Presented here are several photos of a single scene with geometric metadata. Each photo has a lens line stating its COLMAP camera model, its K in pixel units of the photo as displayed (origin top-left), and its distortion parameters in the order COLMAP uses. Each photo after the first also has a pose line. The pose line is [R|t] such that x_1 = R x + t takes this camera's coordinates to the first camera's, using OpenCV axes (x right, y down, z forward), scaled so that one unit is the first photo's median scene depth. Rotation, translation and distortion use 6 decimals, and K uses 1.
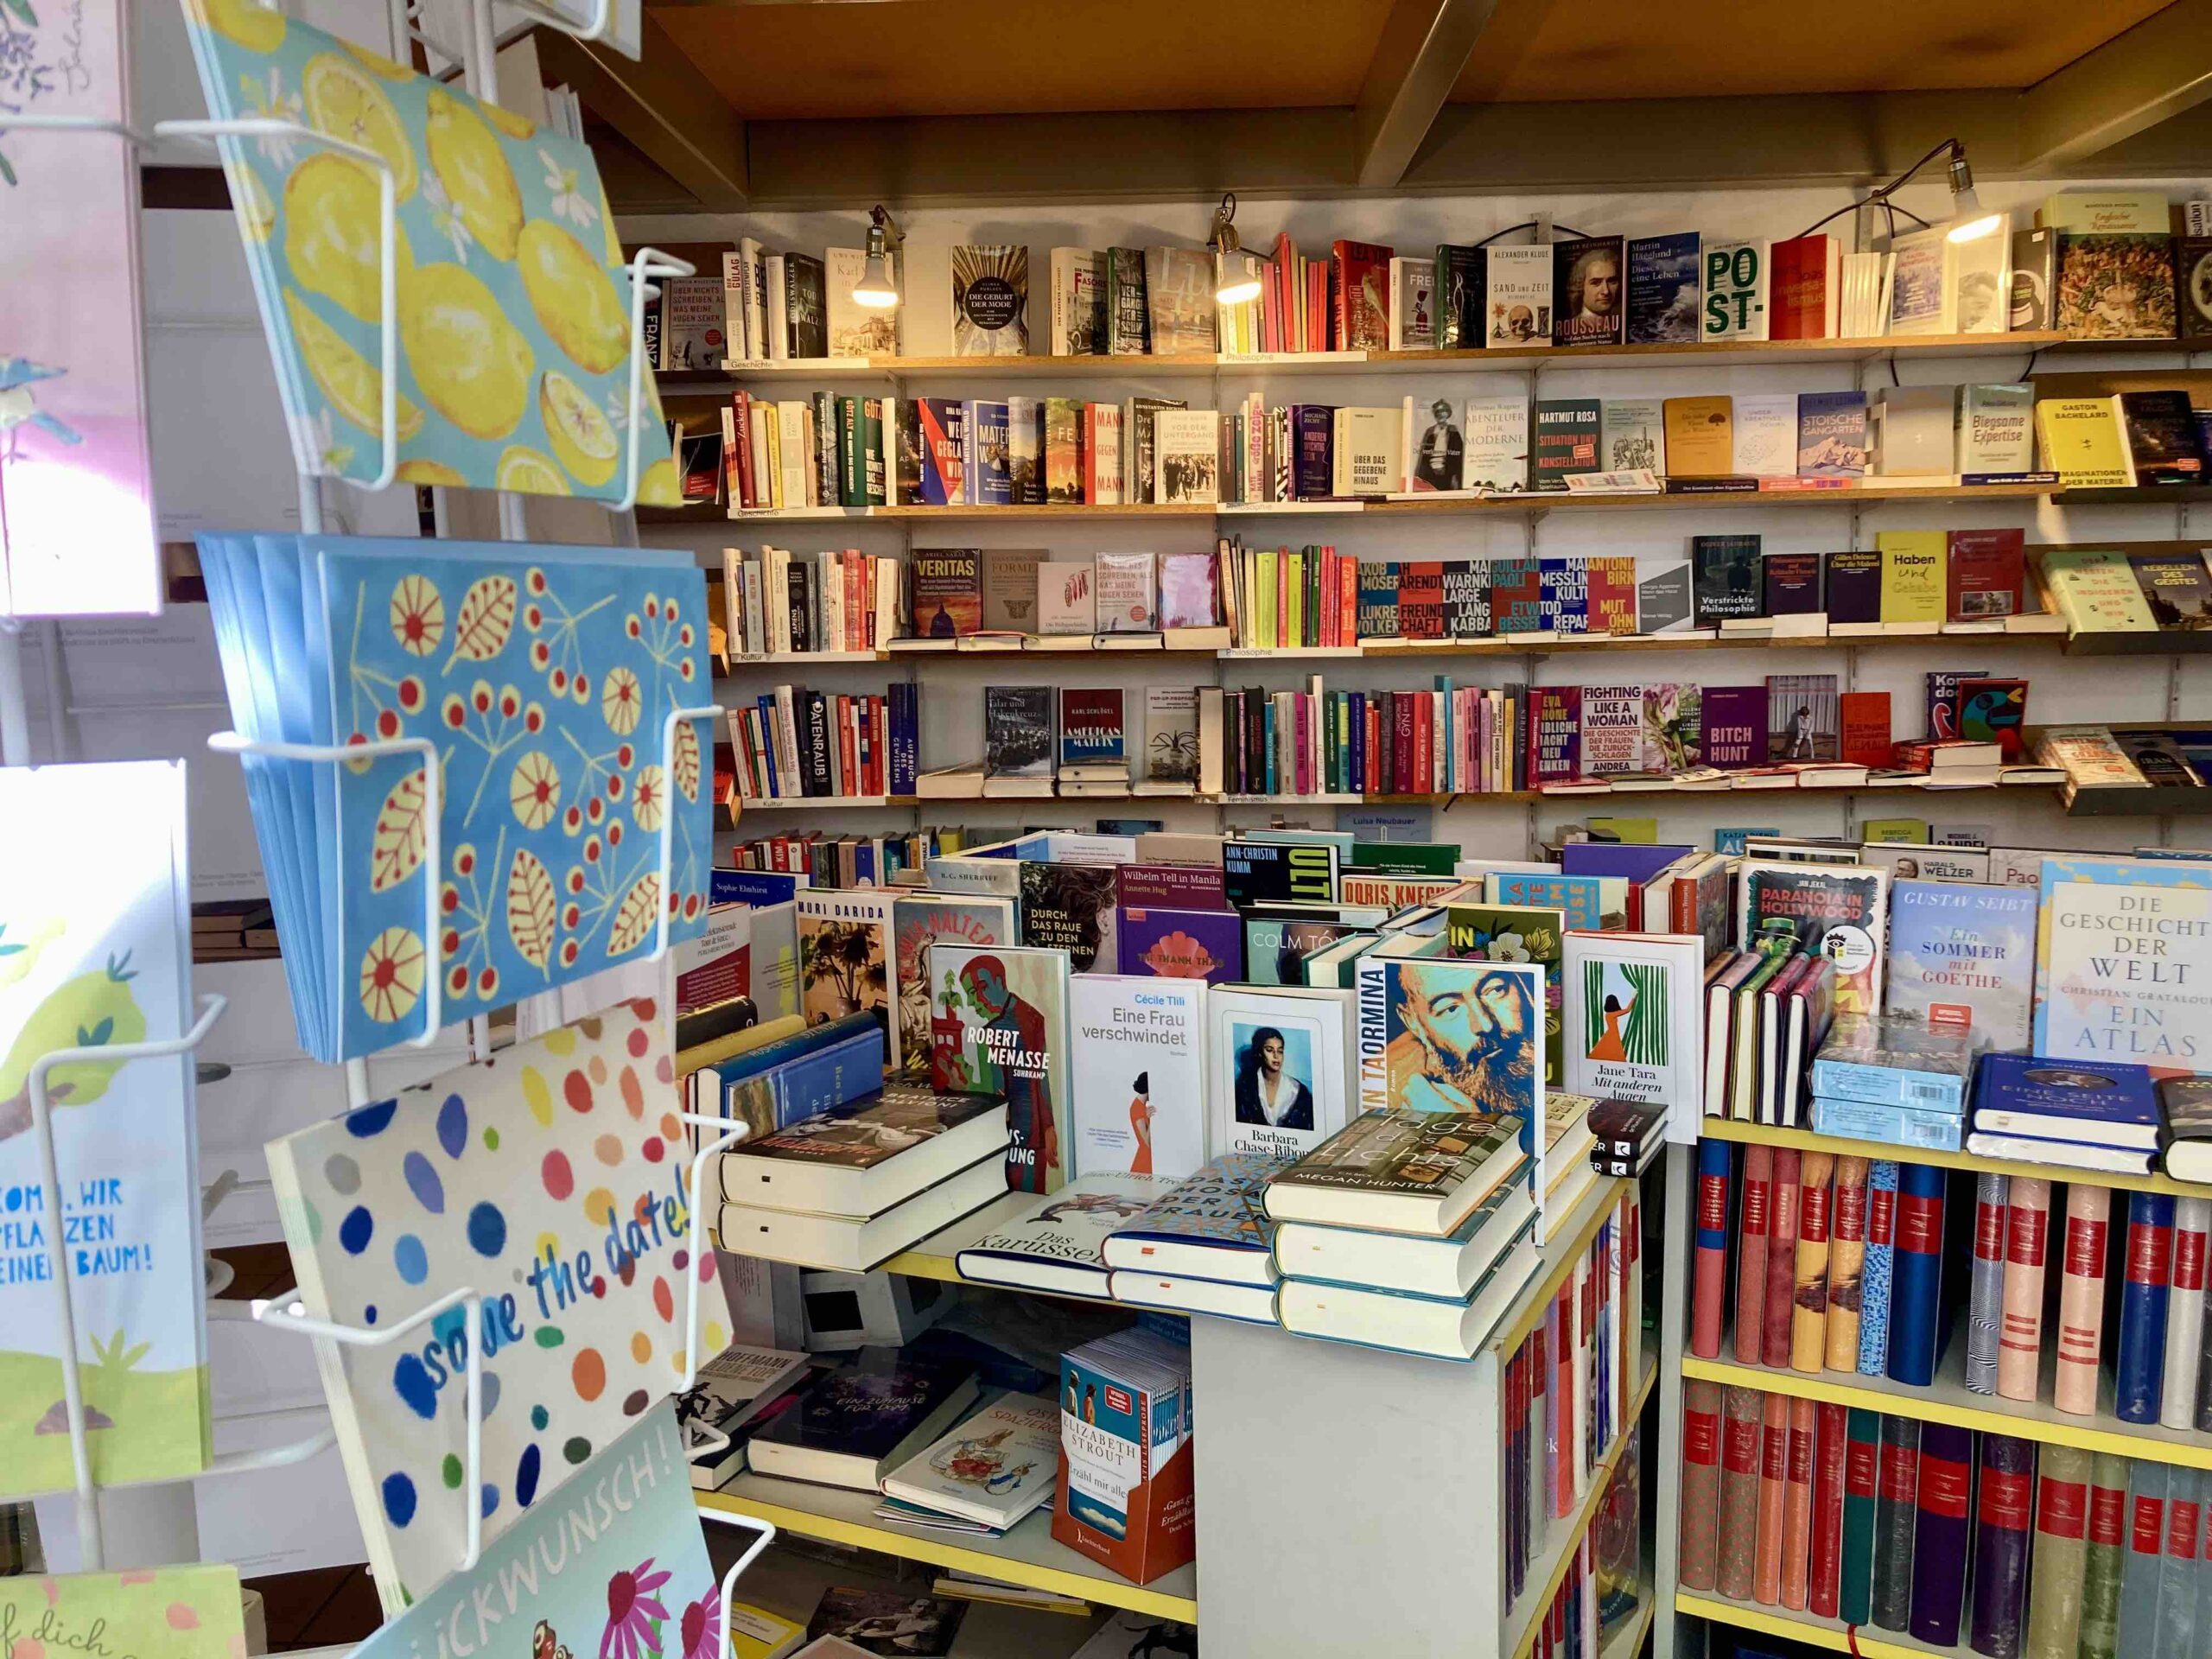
lens RADIAL K [[1795.3, 0, 1126.8], [0, 1795.3, 838.6], [0, 0, 1]] dist [0.034591, -0.033357]
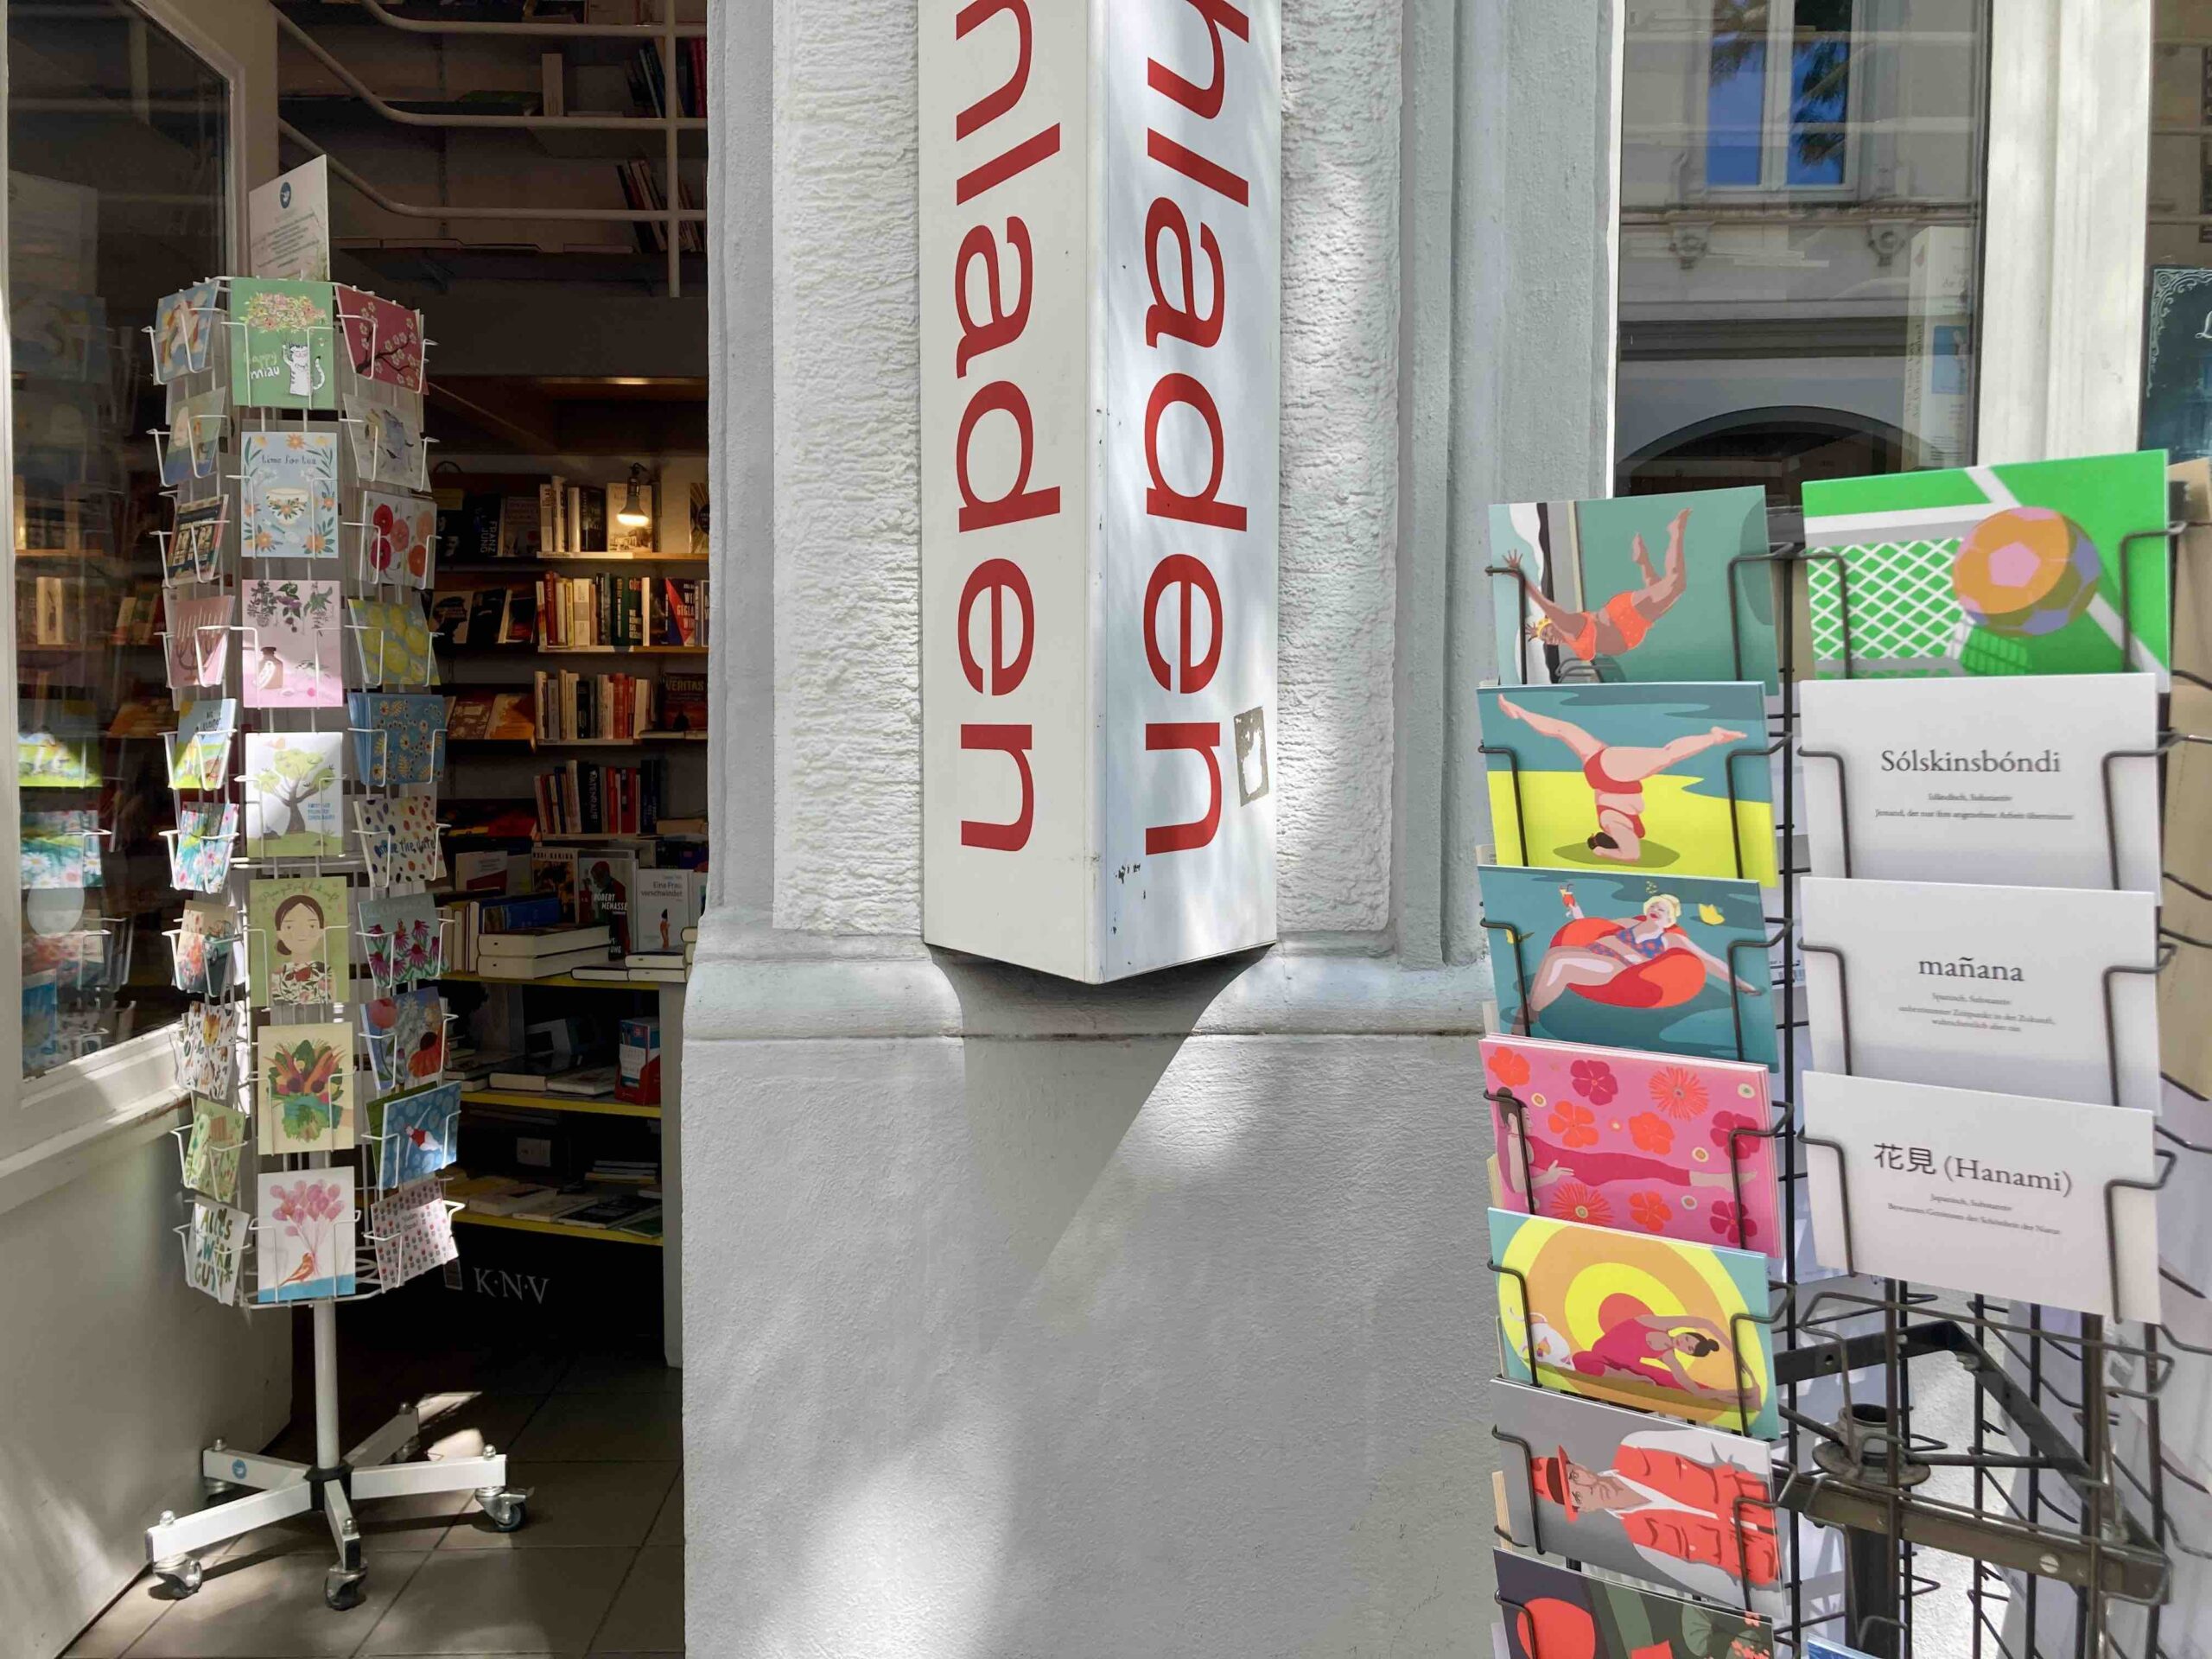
lens RADIAL K [[1795.3, 0, 1095.7], [0, 1795.3, 821.8], [0, 0, 1]] dist [0.034591, -0.033357]
pose [[0.998706, 0.015286, 0.048500, 0.184330], [-0.011842, 0.997440, -0.070516, 0.071280], [-0.049453, 0.069850, 0.996331, -0.556459]]
